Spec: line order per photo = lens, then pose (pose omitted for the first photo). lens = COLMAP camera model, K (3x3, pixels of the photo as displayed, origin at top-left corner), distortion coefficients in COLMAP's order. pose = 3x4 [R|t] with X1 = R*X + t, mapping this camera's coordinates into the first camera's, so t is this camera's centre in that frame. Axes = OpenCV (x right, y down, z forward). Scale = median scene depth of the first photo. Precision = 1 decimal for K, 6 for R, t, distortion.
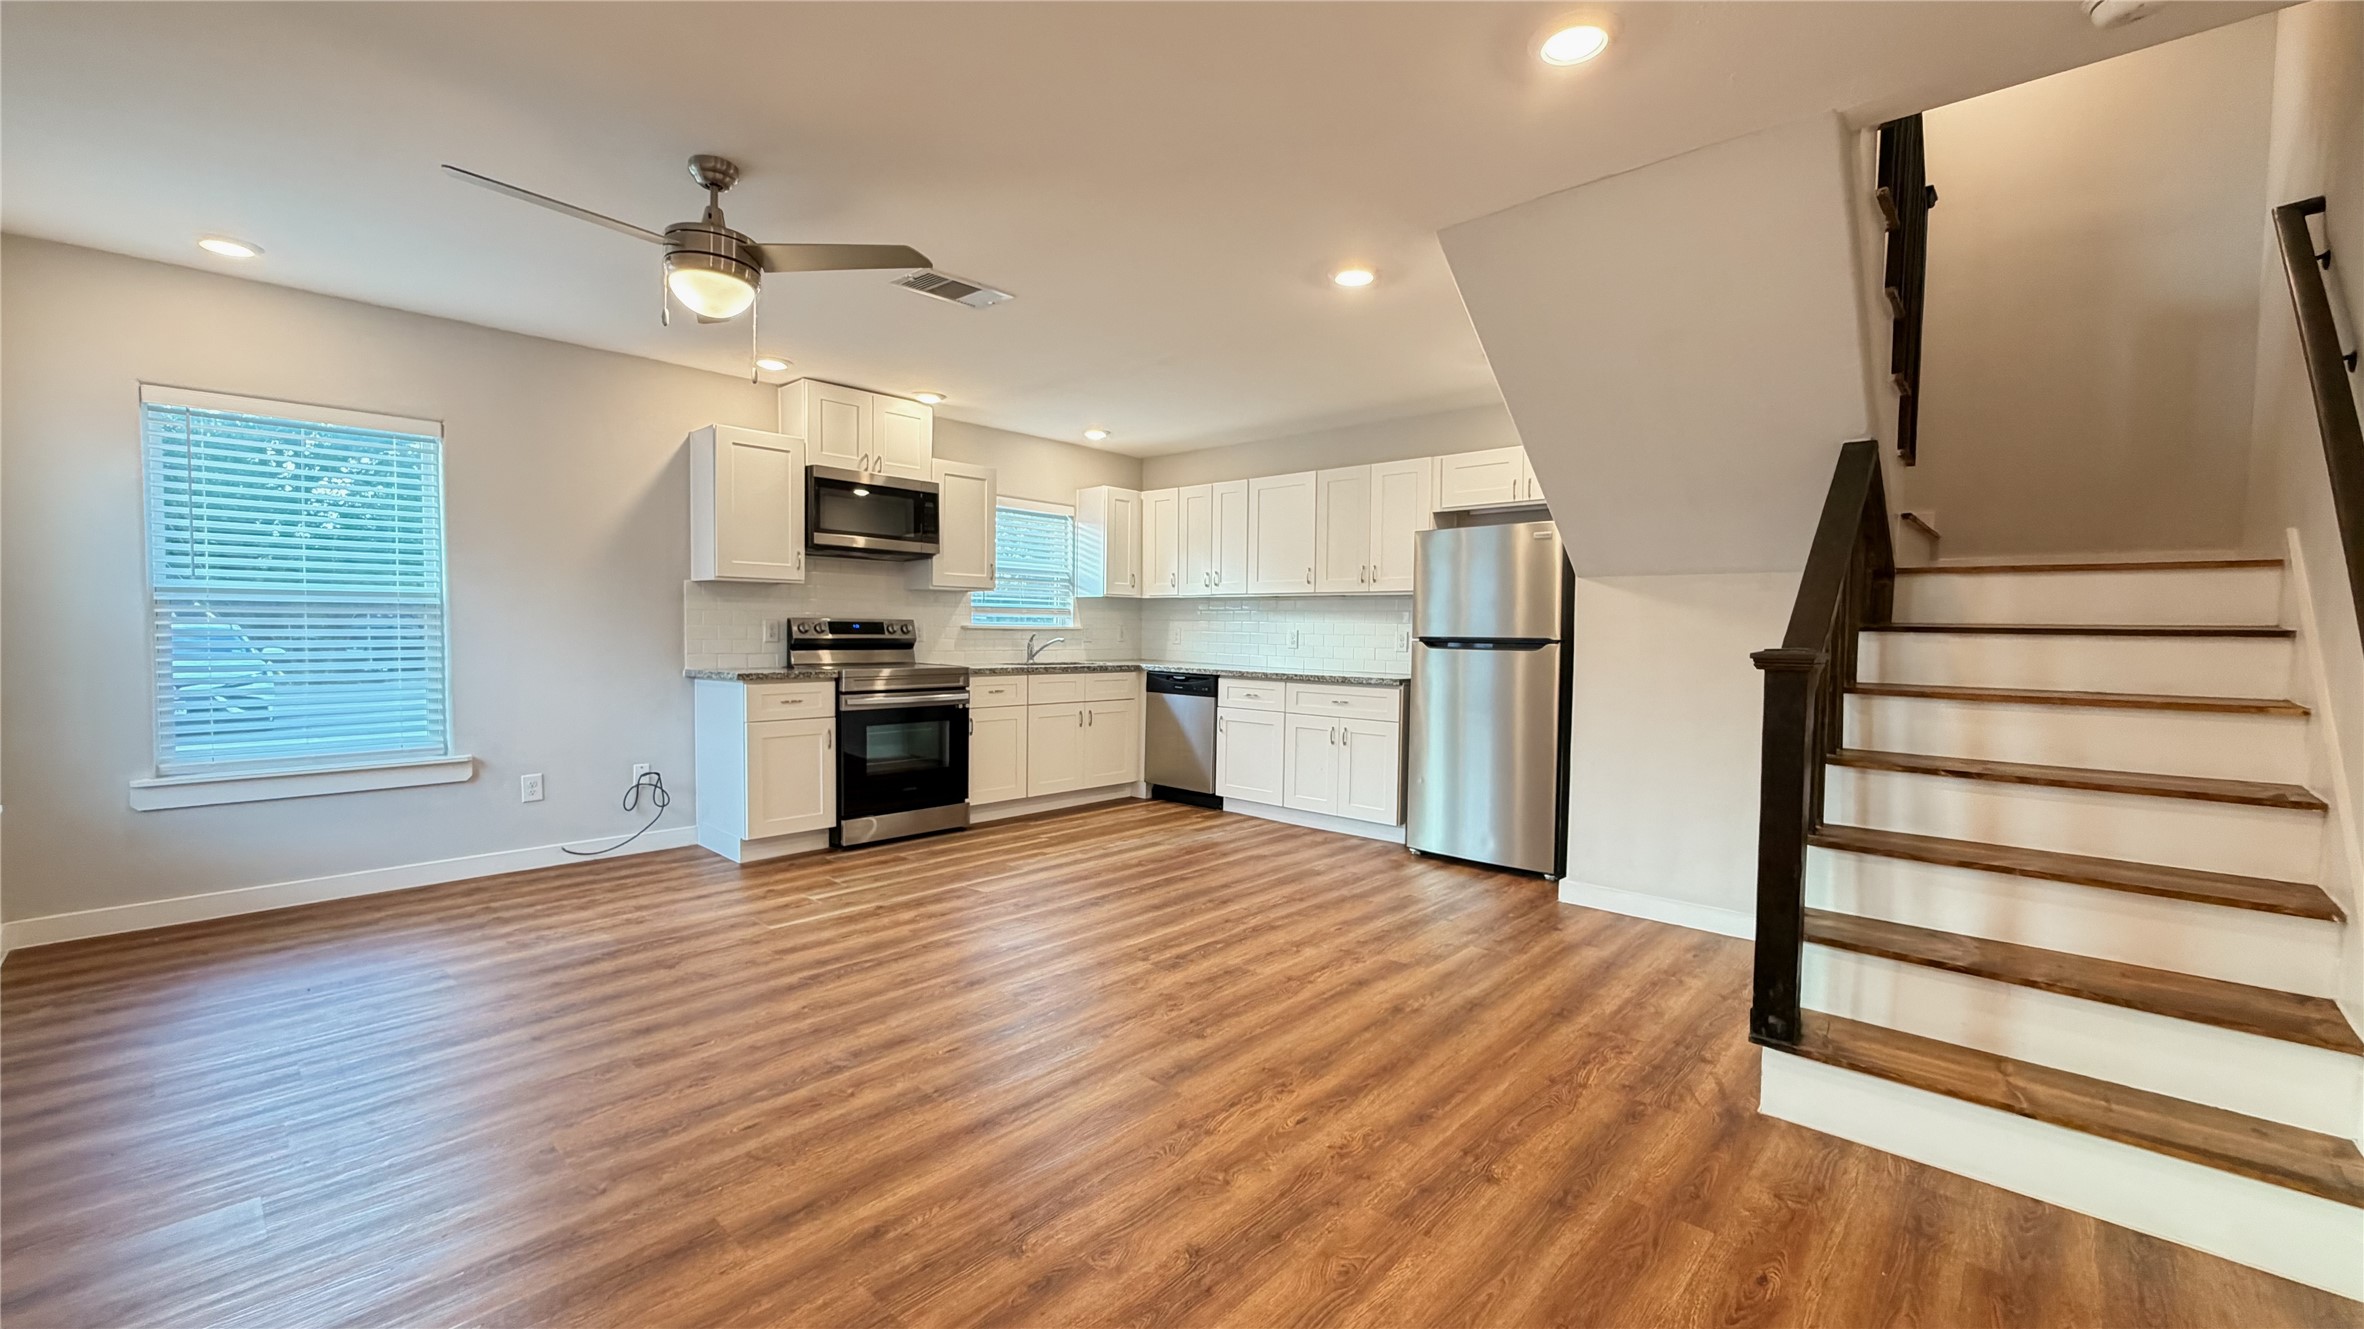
lens RADIAL K [[944.2, 0, 1182.3], [0, 944.2, 665.4], [0, 0, 1]] dist [-0.002634, -0.000138]
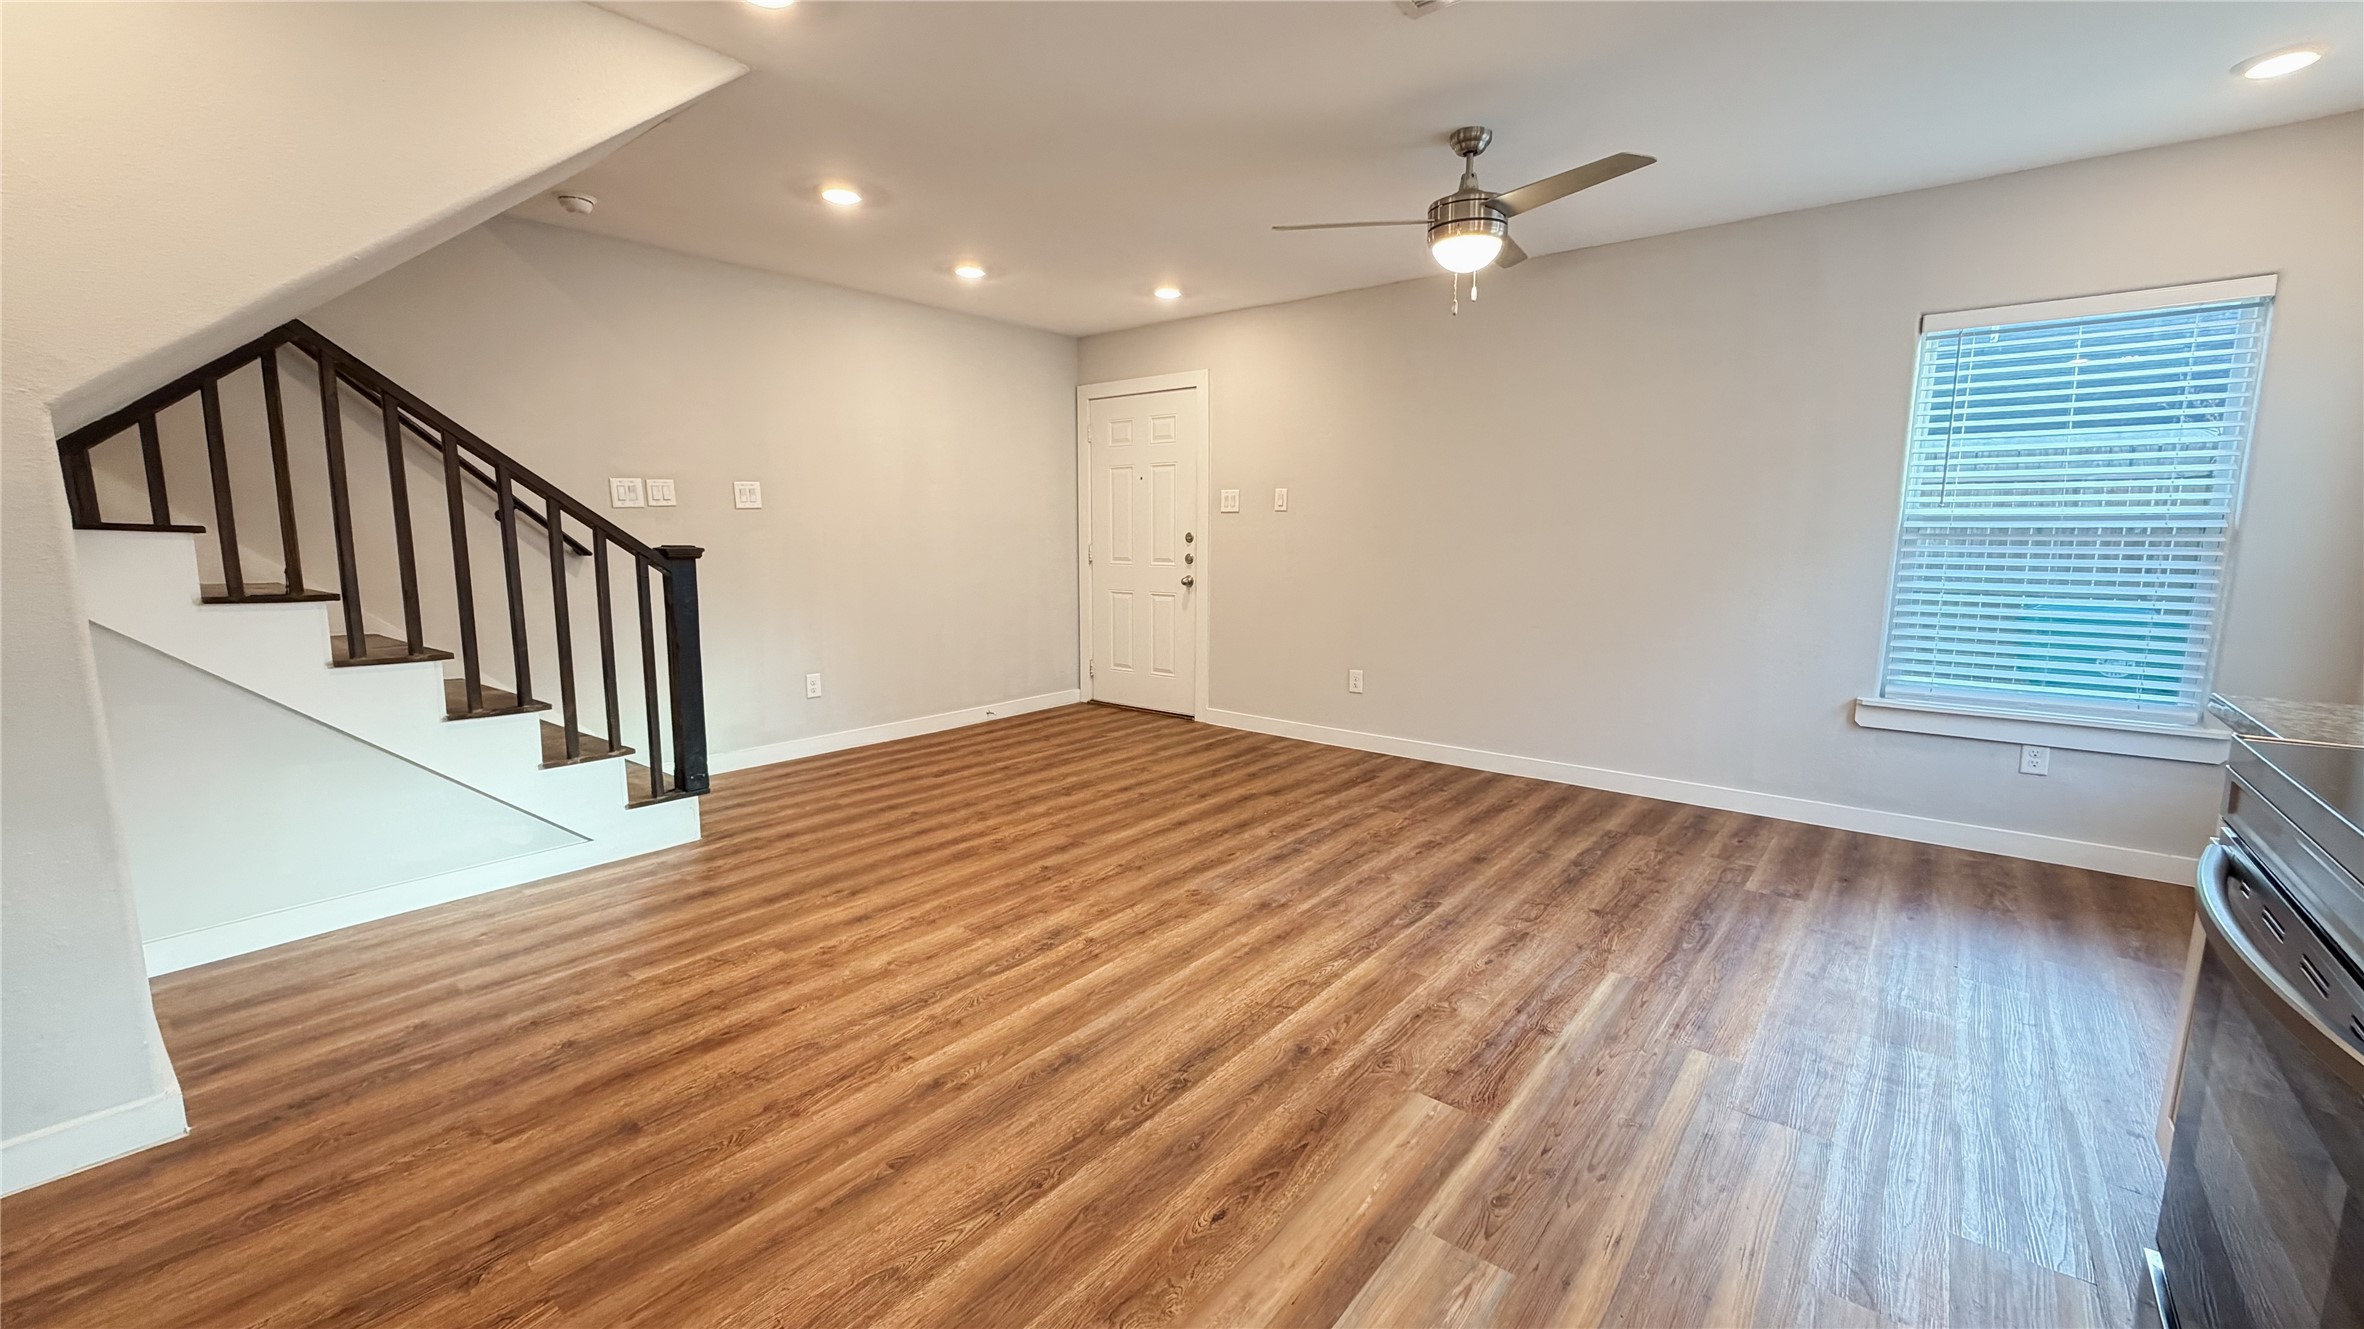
lens RADIAL K [[944.2, 0, 1178.2], [0, 944.2, 666.7], [0, 0, 1]] dist [-0.002634, -0.000138]
pose [[-0.998196, -0.005507, -0.059780, -0.075789], [-0.016443, 0.982783, 0.184032, -0.095632], [0.057738, 0.184683, -0.981101, 2.054897]]
